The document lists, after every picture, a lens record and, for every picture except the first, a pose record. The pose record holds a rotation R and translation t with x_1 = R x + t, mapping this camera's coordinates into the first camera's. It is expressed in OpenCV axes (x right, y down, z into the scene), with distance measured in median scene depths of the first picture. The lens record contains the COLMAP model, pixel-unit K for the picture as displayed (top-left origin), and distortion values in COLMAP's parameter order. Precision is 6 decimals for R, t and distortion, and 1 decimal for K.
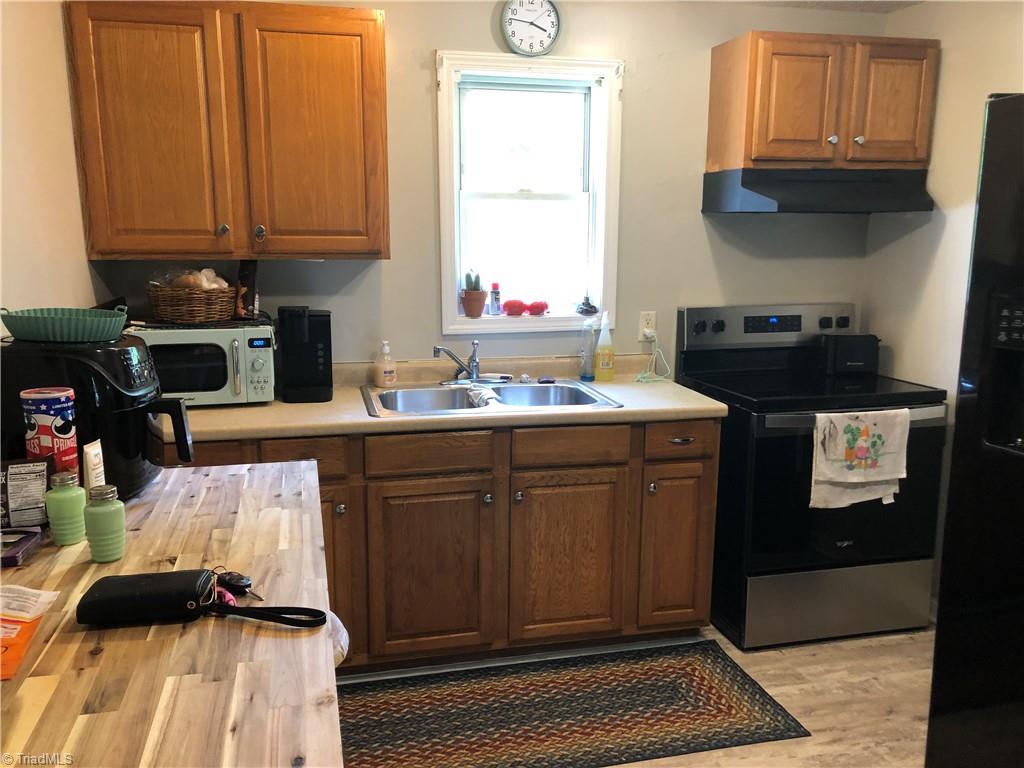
lens RADIAL K [[838.1, 0, 510.6], [0, 838.1, 392.0], [0, 0, 1]] dist [0.057456, -0.056467]
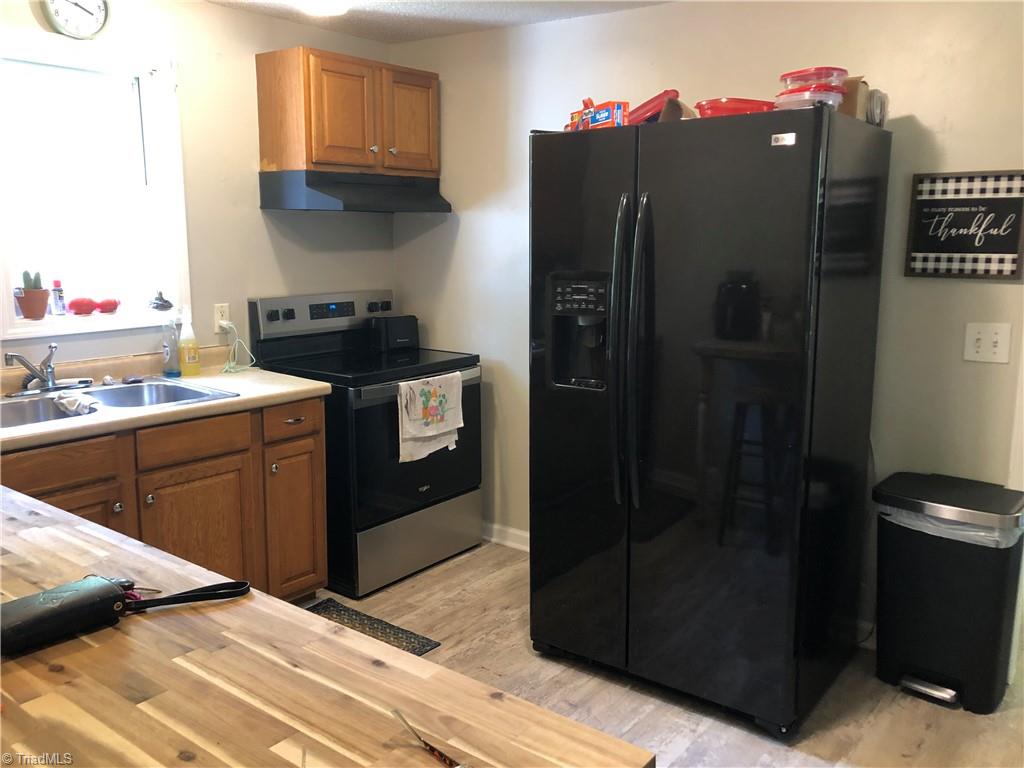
lens RADIAL K [[840.8, 0, 512.0], [0, 840.8, 384.0], [0, 0, 1]] dist [0.051937, -0.047517]
pose [[0.788705, -0.107467, 0.605306, -0.231093], [0.108038, 0.993509, 0.035617, 0.002795], [-0.605204, 0.037305, 0.795196, -0.032991]]
